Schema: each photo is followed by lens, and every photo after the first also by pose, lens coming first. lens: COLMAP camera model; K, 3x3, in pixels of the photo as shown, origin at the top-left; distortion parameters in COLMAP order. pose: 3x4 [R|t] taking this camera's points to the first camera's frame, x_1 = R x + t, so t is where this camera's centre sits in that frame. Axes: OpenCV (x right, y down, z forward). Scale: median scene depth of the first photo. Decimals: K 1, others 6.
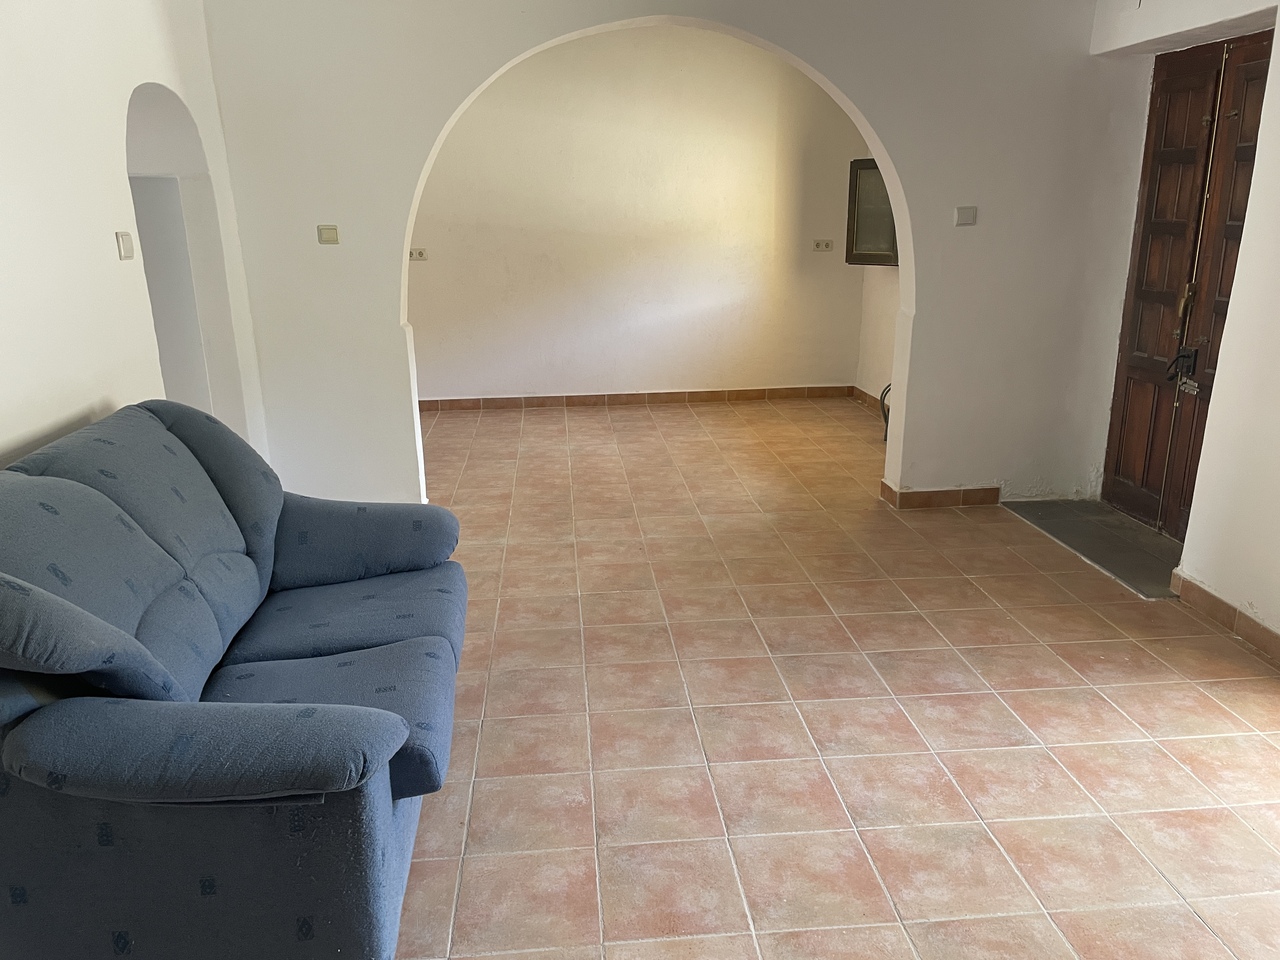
lens RADIAL K [[964.5, 0, 636.5], [0, 964.5, 477.2], [0, 0, 1]] dist [0.093325, -0.120086]
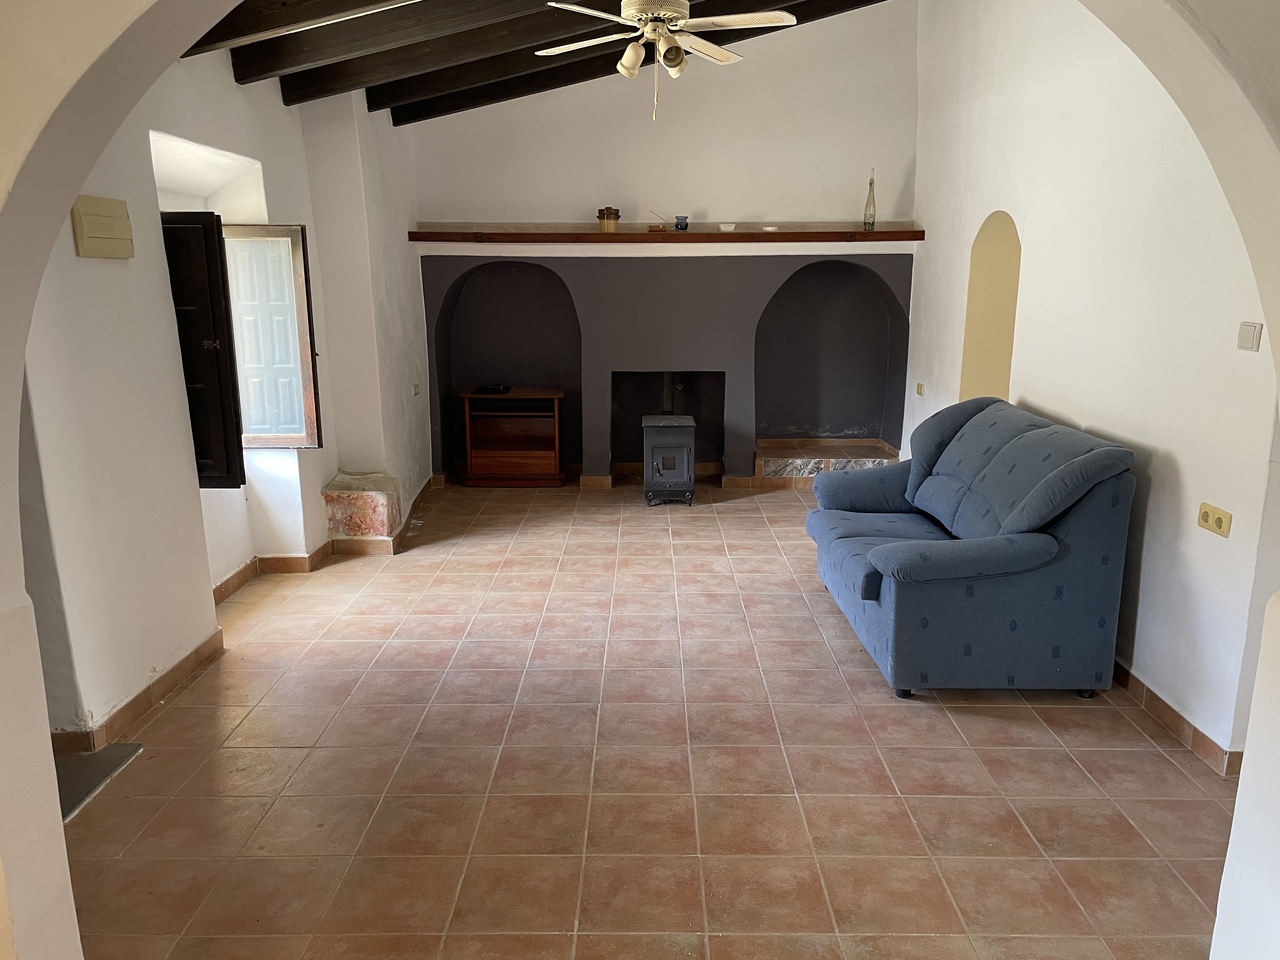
lens RADIAL K [[964.5, 0, 636.5], [0, 964.5, 477.2], [0, 0, 1]] dist [0.093325, -0.120086]
pose [[-0.995284, -0.004149, 0.096918, -0.007967], [0.040876, 0.888123, 0.457786, -0.573892], [-0.087975, 0.459588, -0.883764, 1.953470]]
